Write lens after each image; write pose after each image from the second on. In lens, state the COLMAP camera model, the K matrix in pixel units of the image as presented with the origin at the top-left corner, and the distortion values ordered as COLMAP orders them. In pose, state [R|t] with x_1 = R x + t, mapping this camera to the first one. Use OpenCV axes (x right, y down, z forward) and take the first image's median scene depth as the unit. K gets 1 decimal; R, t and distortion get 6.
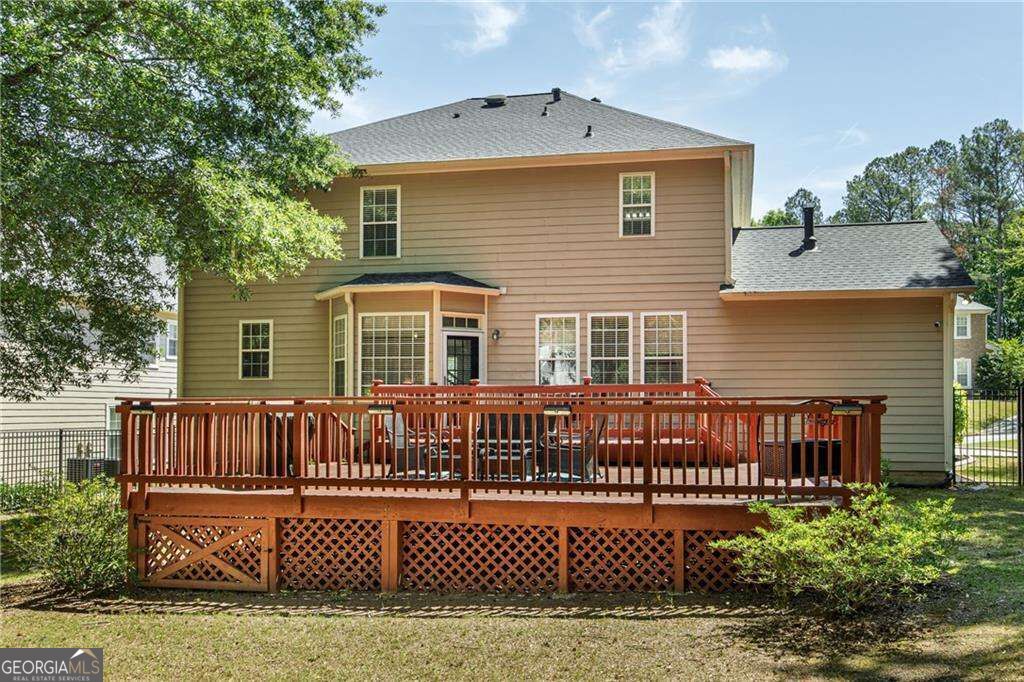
lens RADIAL K [[847.5, 0, 514.6], [0, 847.5, 341.0], [0, 0, 1]] dist [-0.002028, 0.008418]
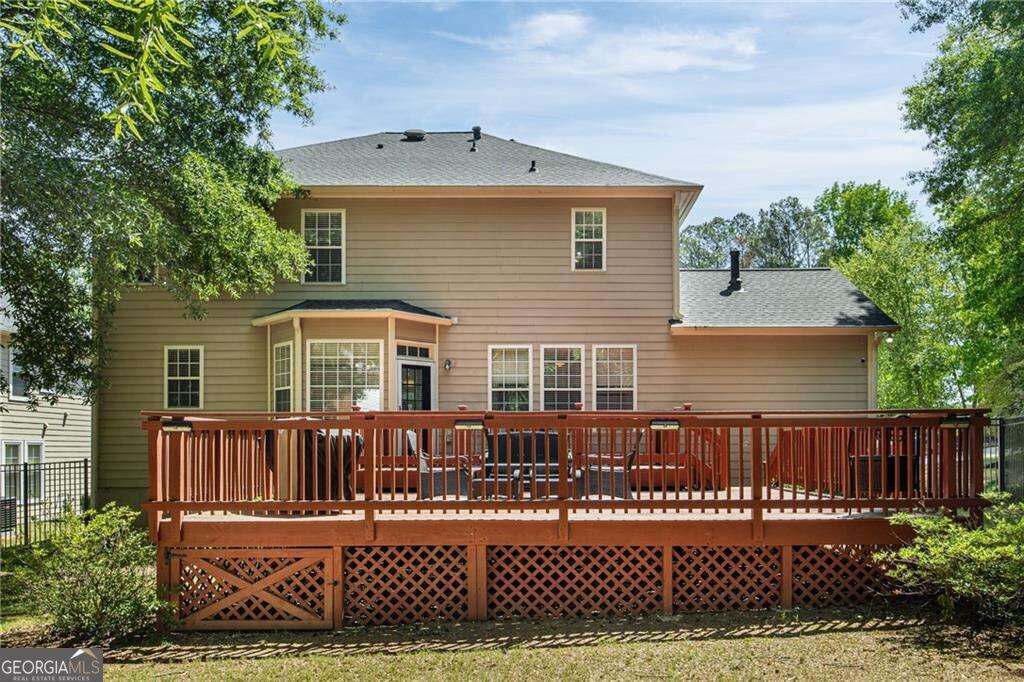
lens RADIAL K [[795.4, 0, 502.1], [0, 795.4, 405.6], [0, 0, 1]] dist [0.001827, -0.005700]
pose [[0.981100, 0.006880, 0.193377, -0.147610], [-0.011203, 0.999711, 0.021270, 0.021236], [-0.193175, -0.023034, 0.980894, 0.077395]]
